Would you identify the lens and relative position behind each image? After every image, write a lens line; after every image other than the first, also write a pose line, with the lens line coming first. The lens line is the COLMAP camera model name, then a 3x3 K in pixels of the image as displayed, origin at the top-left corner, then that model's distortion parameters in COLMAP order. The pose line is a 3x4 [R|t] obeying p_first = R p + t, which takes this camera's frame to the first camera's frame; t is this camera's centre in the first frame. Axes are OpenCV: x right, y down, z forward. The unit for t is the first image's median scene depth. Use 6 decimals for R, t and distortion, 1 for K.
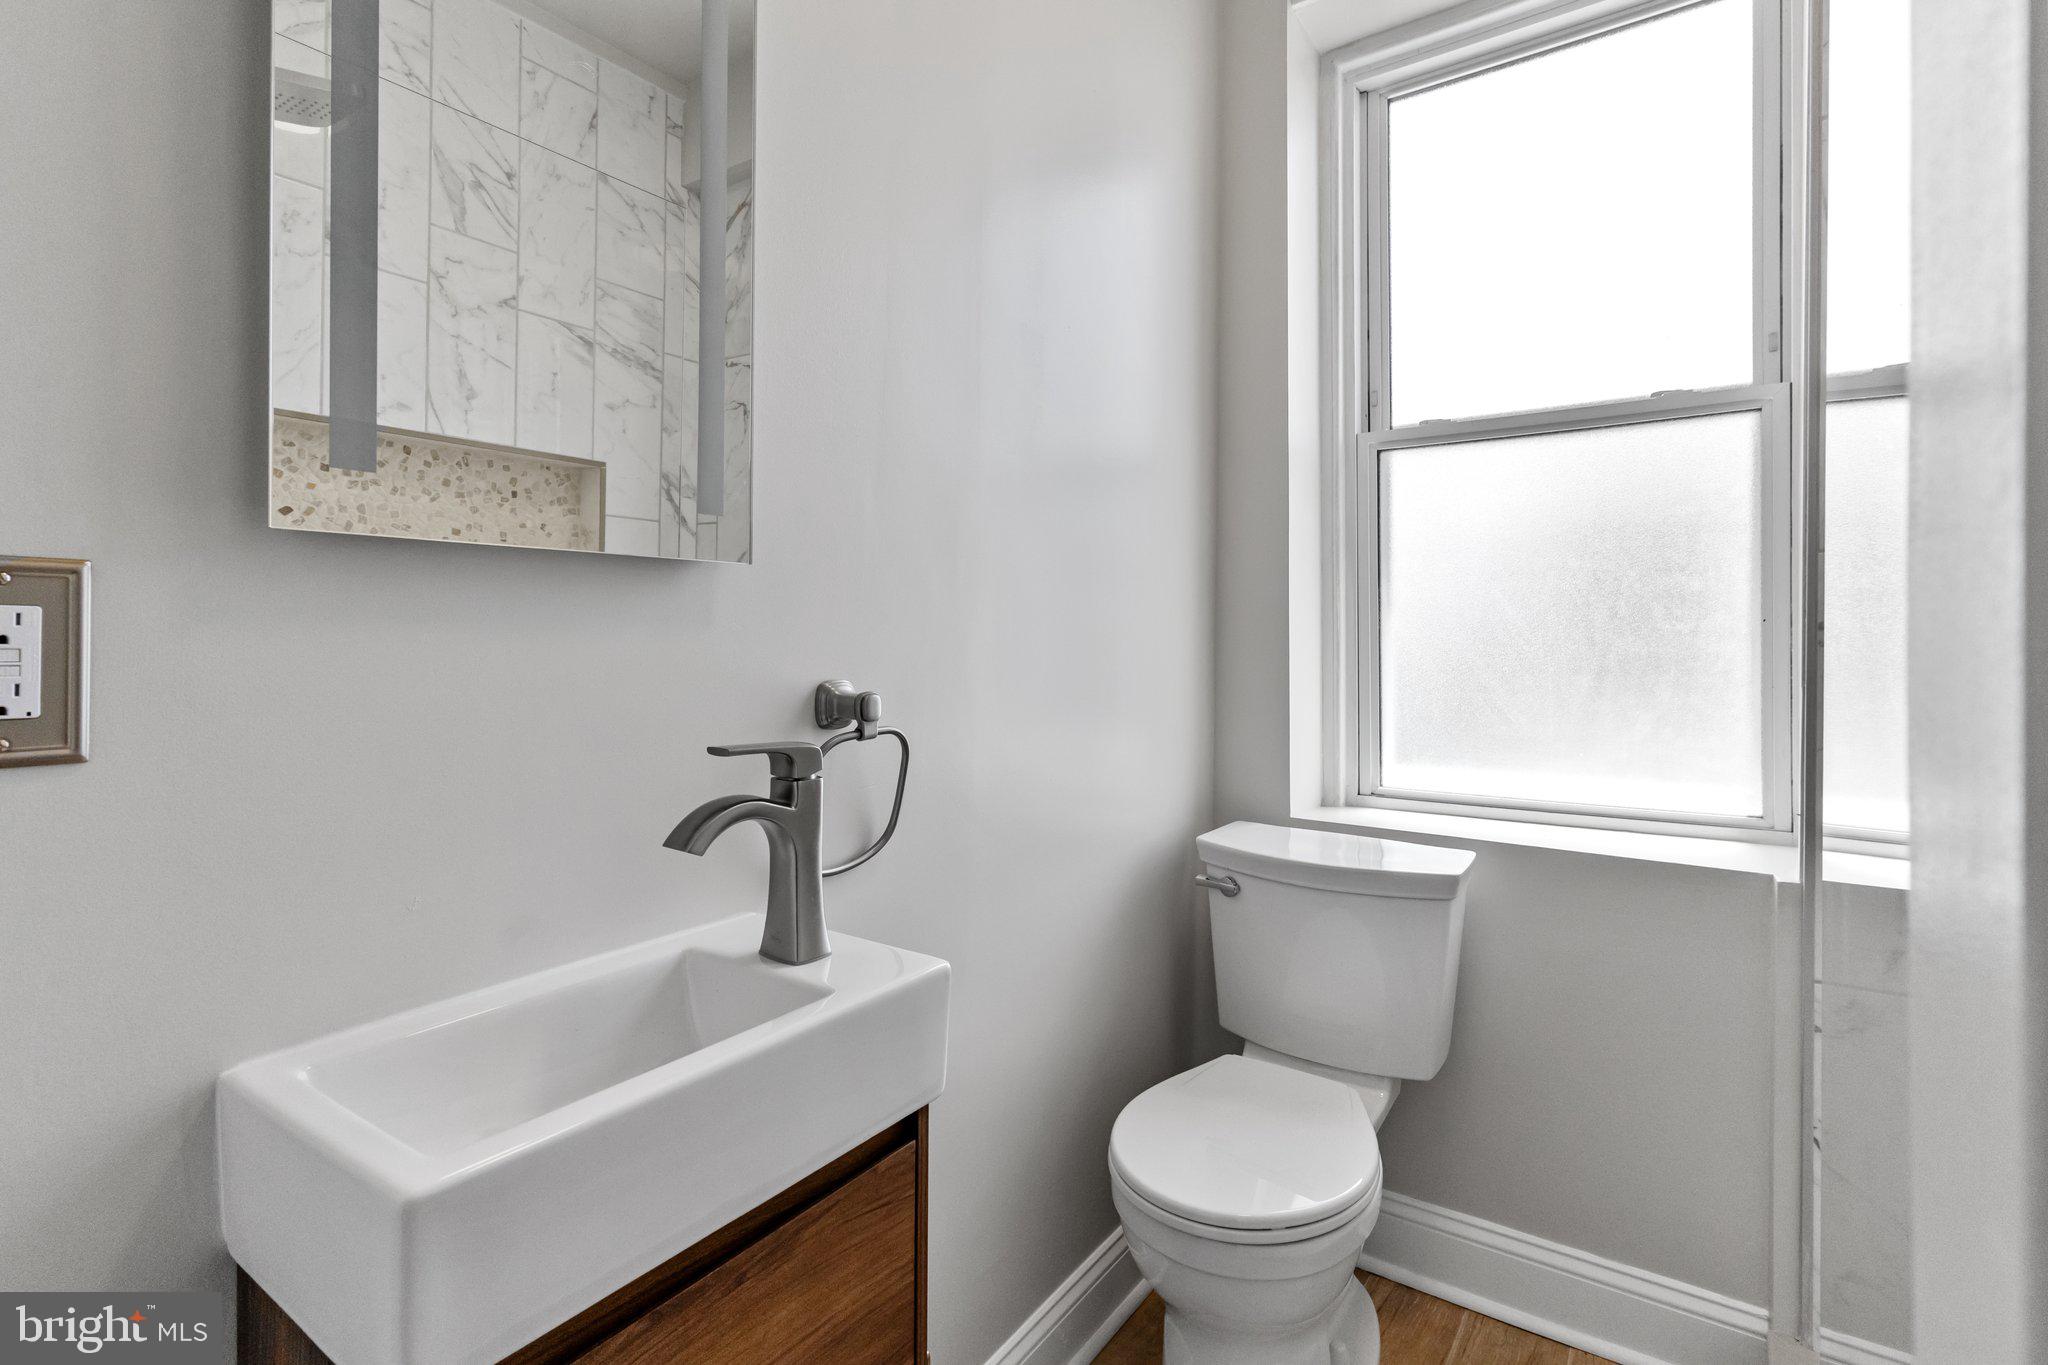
lens RADIAL K [[979.9, 0, 1020.0], [0, 979.9, 668.4], [0, 0, 1]] dist [0.006956, -0.002372]
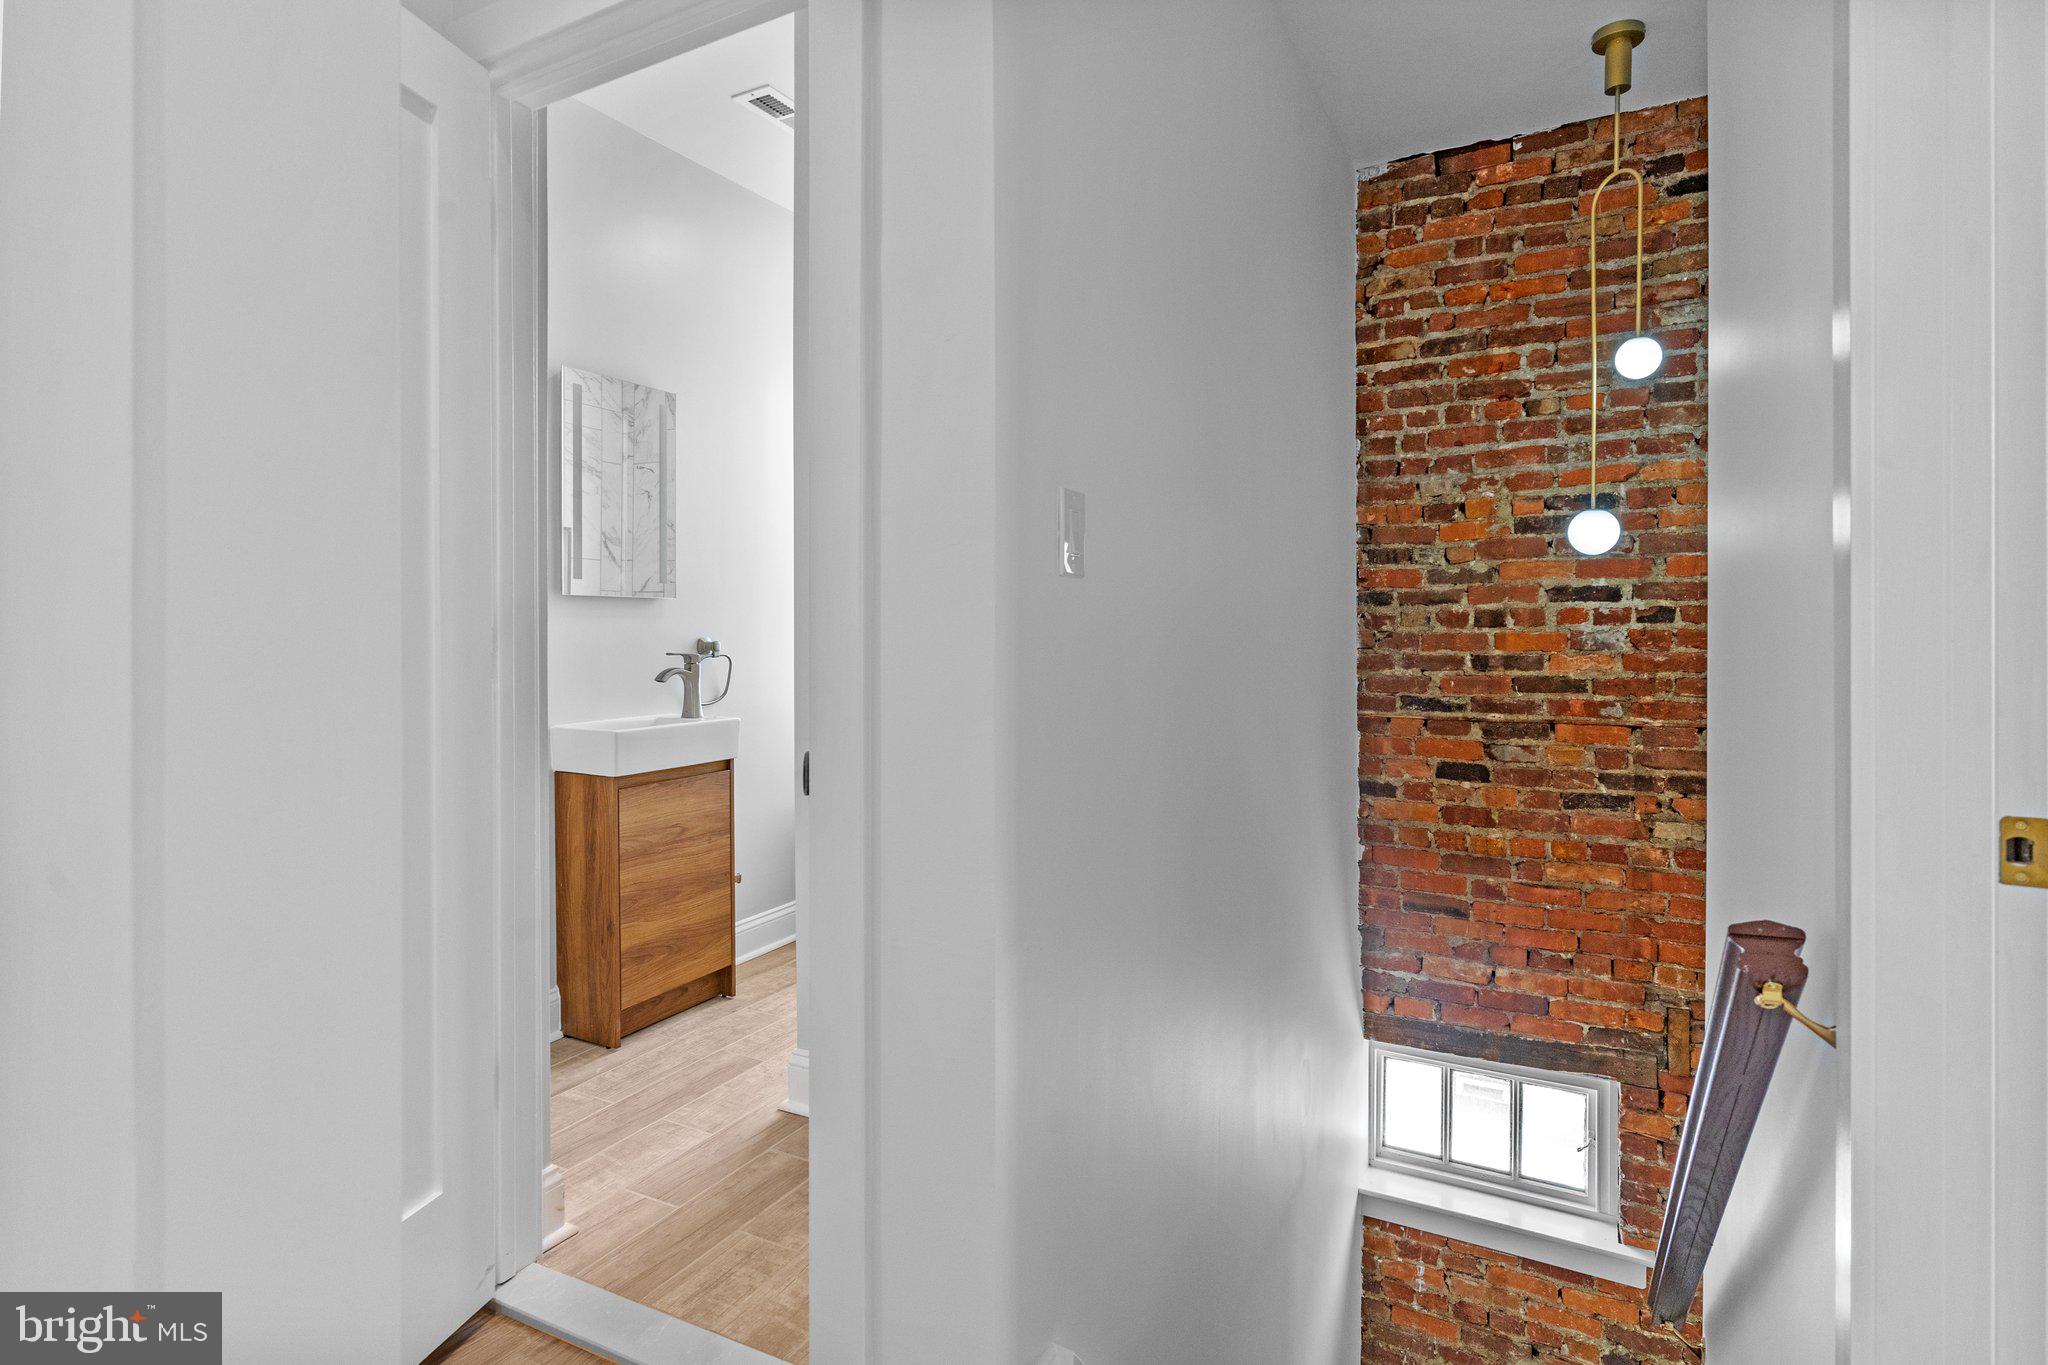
lens RADIAL K [[1016.9, 0, 1028.0], [0, 1016.9, 675.3], [0, 0, 1]] dist [0.003132, 0.001040]
pose [[0.993580, -0.011894, 0.112502, 0.485472], [0.010708, 0.999881, 0.011136, 0.118195], [-0.112621, -0.009860, 0.993589, -2.404742]]
